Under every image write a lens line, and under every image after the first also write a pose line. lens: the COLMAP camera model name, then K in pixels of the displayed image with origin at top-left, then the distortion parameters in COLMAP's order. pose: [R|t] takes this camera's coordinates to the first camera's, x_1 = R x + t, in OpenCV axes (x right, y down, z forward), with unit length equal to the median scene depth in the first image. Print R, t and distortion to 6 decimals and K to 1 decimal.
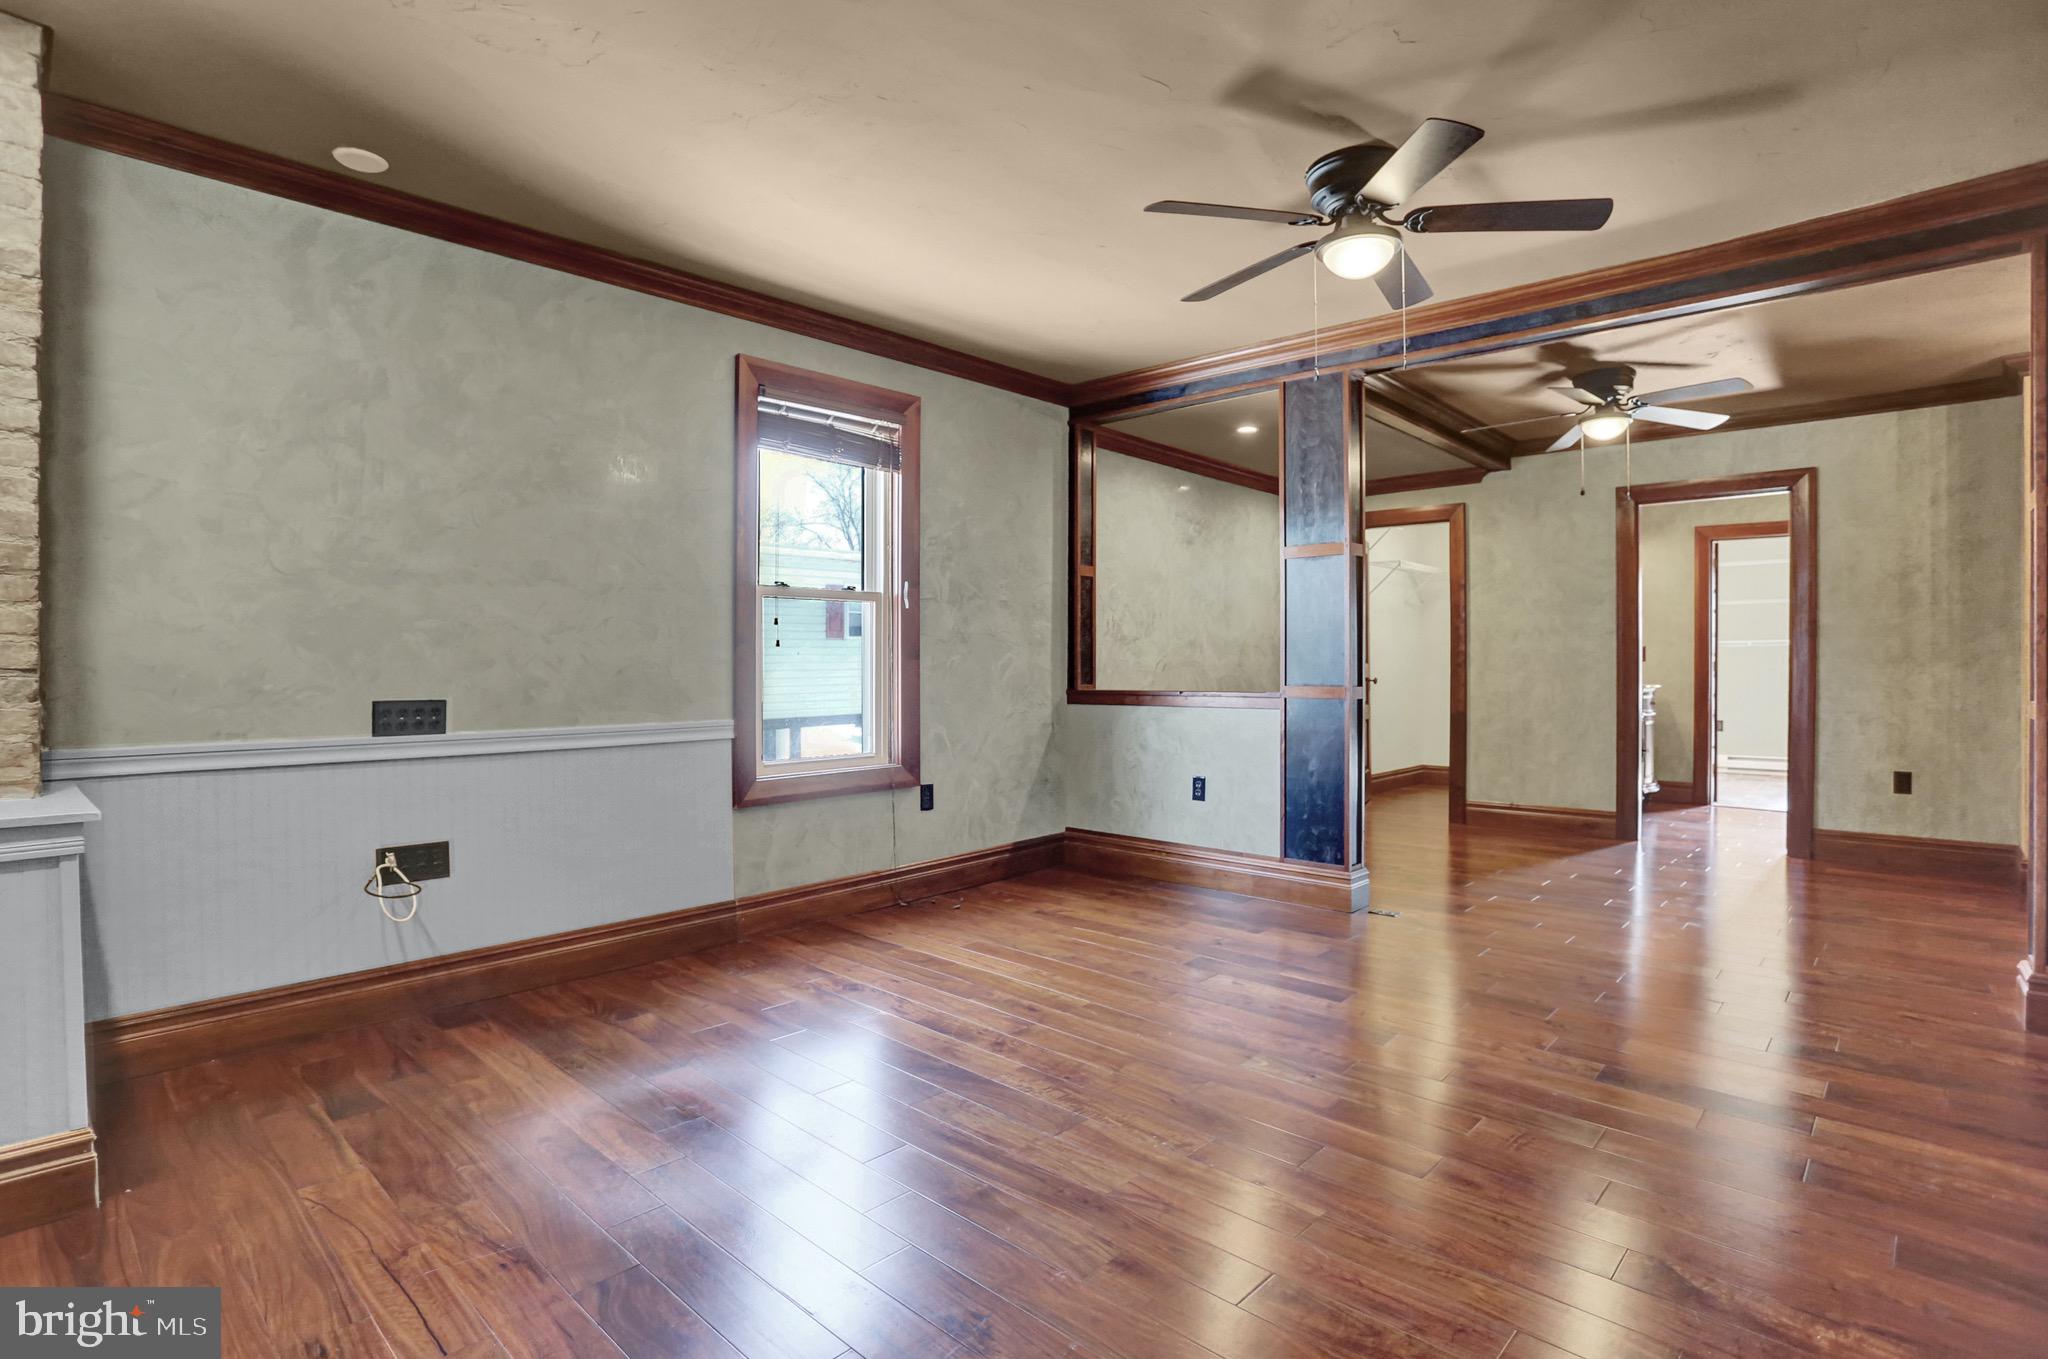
lens RADIAL K [[1038.5, 0, 1033.1], [0, 1038.5, 662.4], [0, 0, 1]] dist [-0.034976, 0.005409]
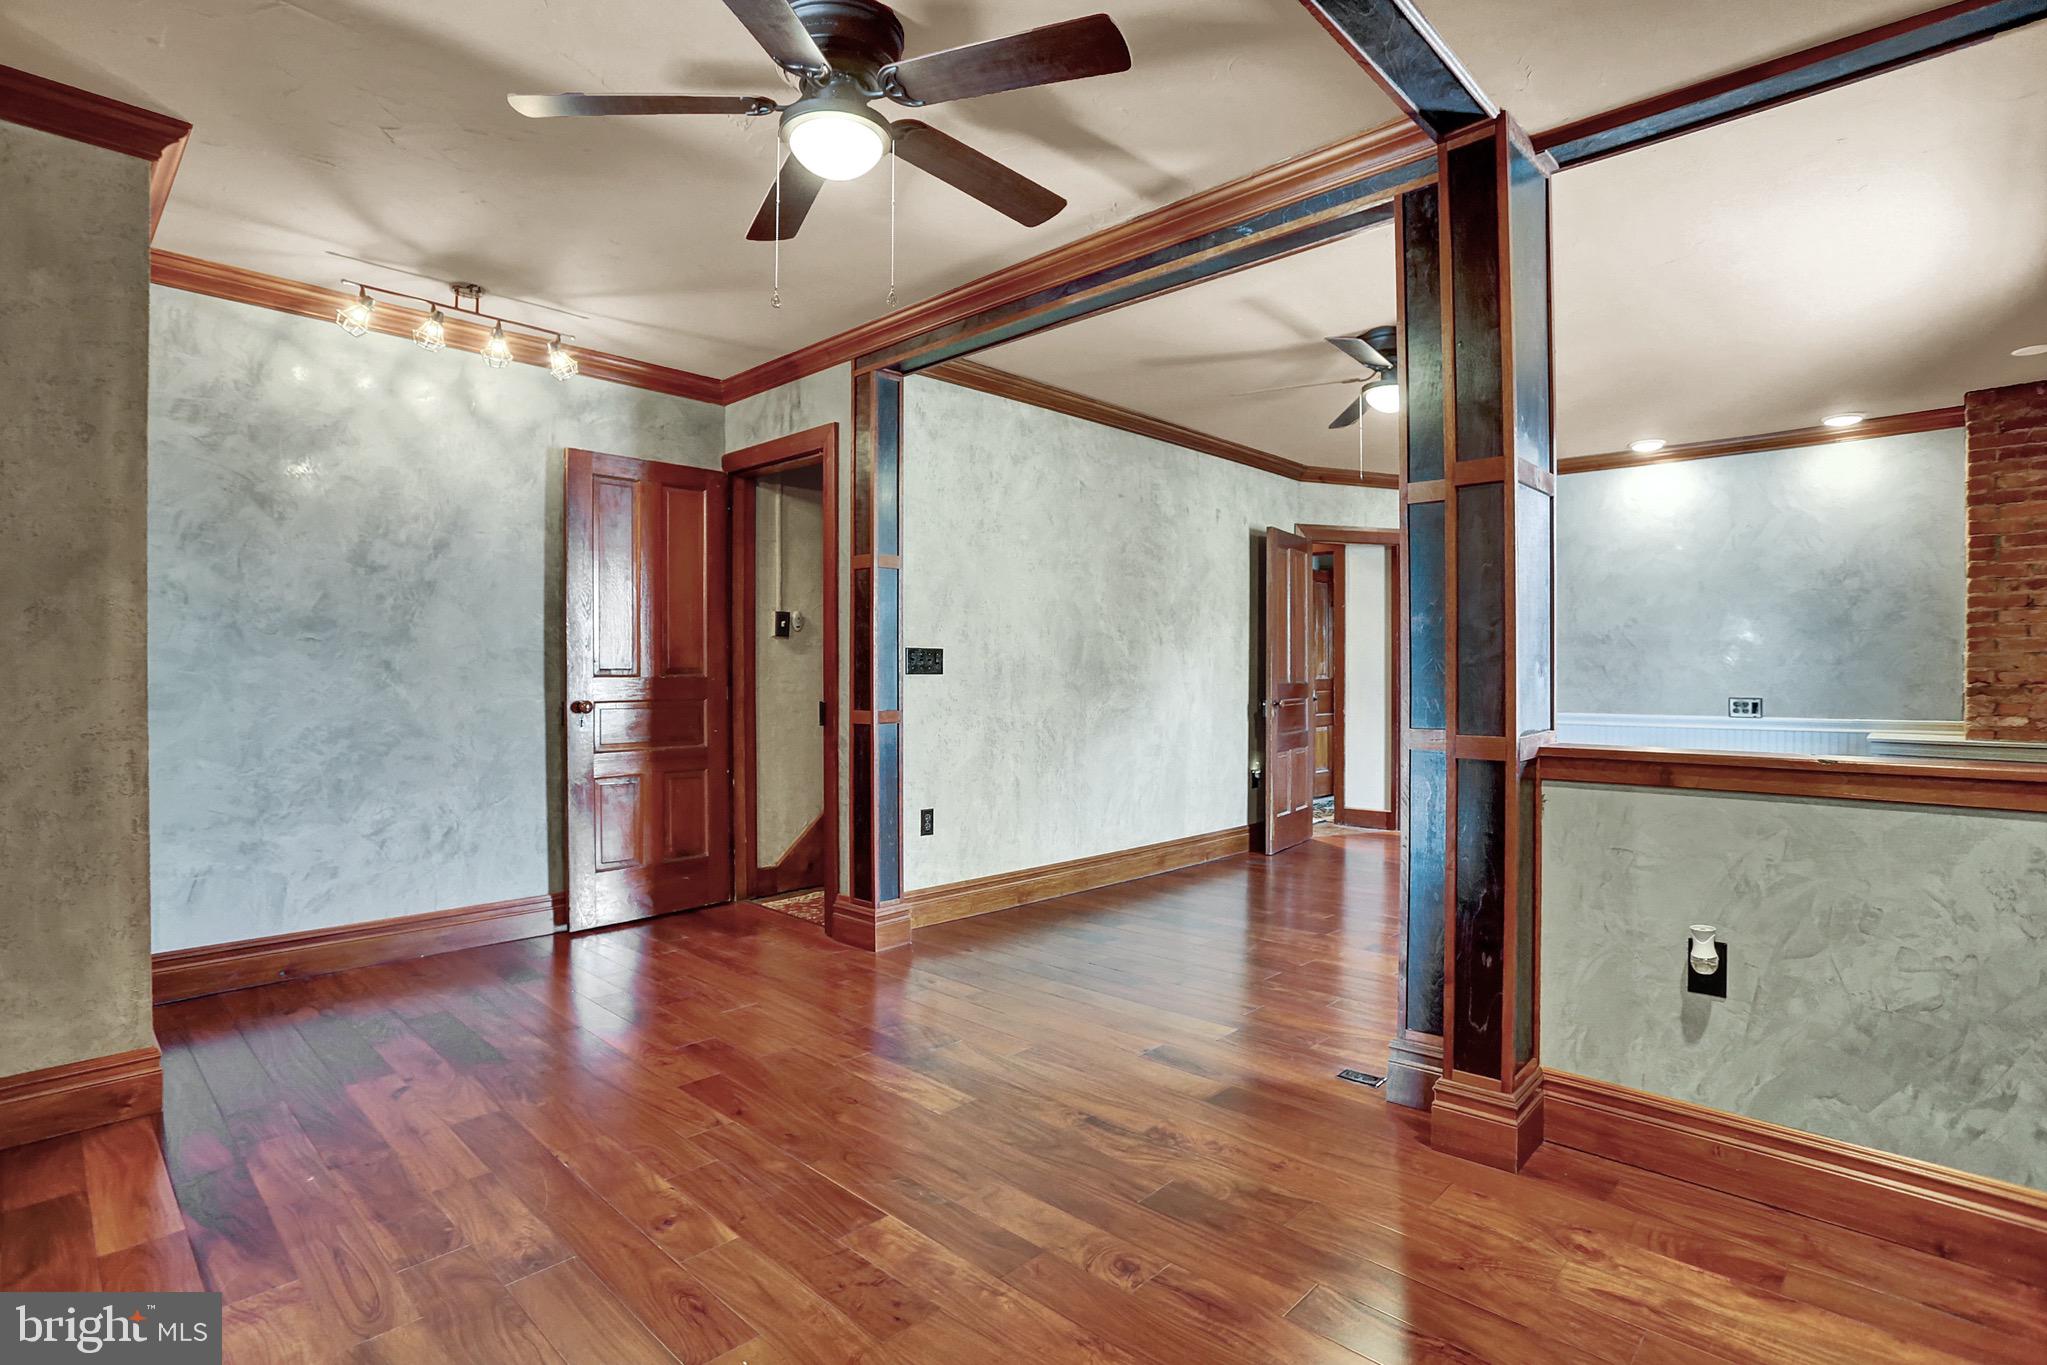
lens RADIAL K [[1038.0, 0, 1022.8], [0, 1038.0, 679.1], [0, 0, 1]] dist [-0.034976, 0.005409]
pose [[-0.999983, -0.003360, 0.004810, 0.589544], [-0.003305, 0.999929, 0.011470, -0.012368], [-0.004848, 0.011454, -0.999923, 2.347618]]
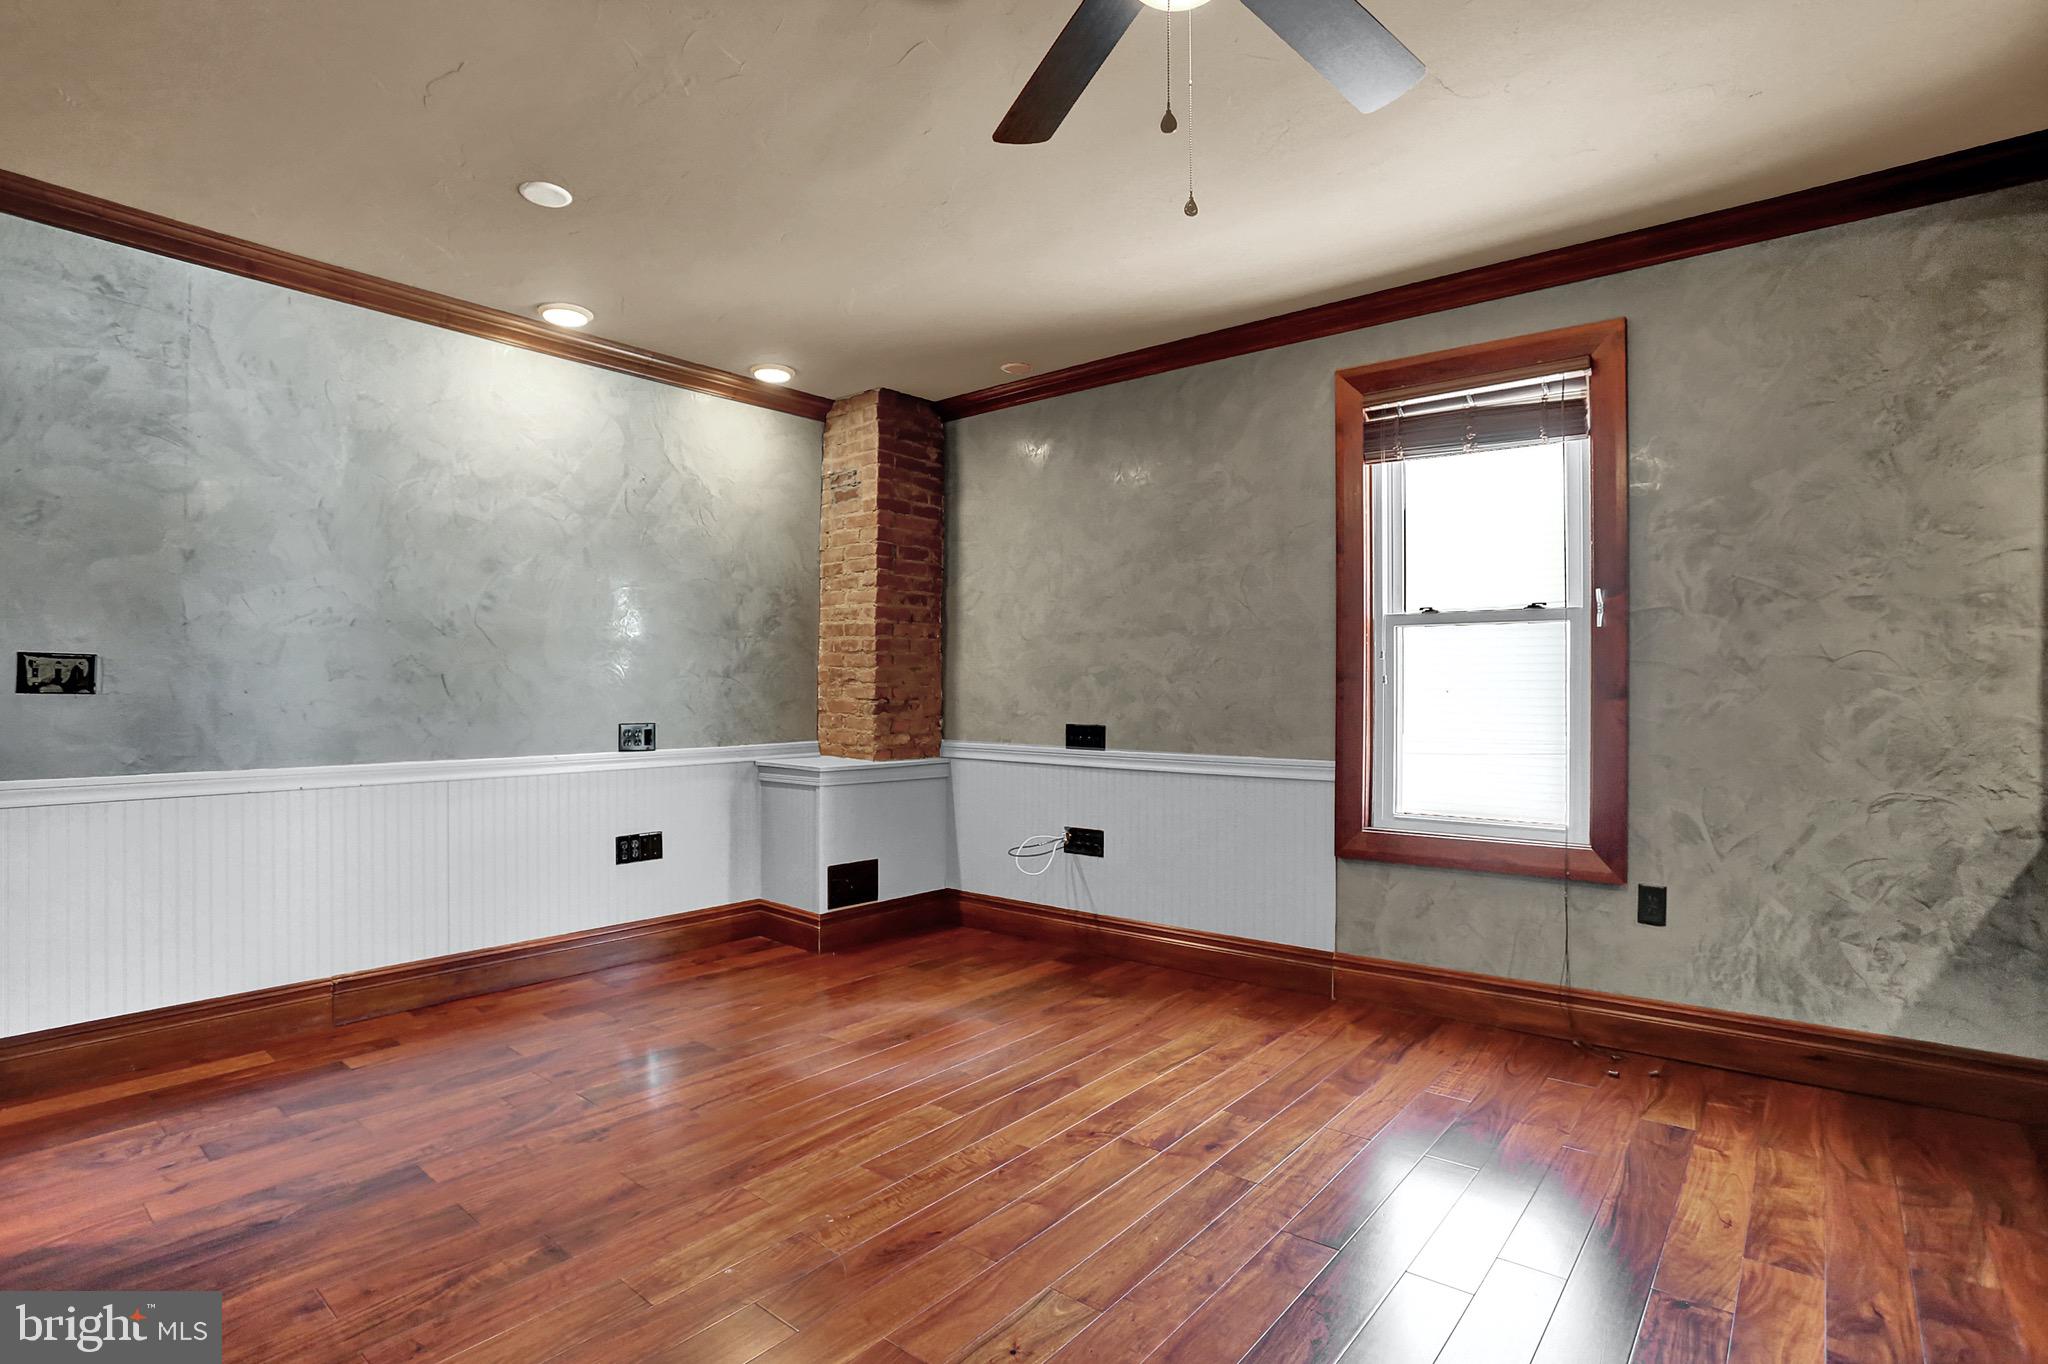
lens RADIAL K [[1038.5, 0, 1033.4], [0, 1038.5, 682.6], [0, 0, 1]] dist [-0.034976, 0.005409]
pose [[0.058843, -0.008839, -0.998228, 0.636979], [-0.009341, 0.999912, -0.009405, -0.004791], [0.998224, 0.009878, 0.058755, 0.674142]]
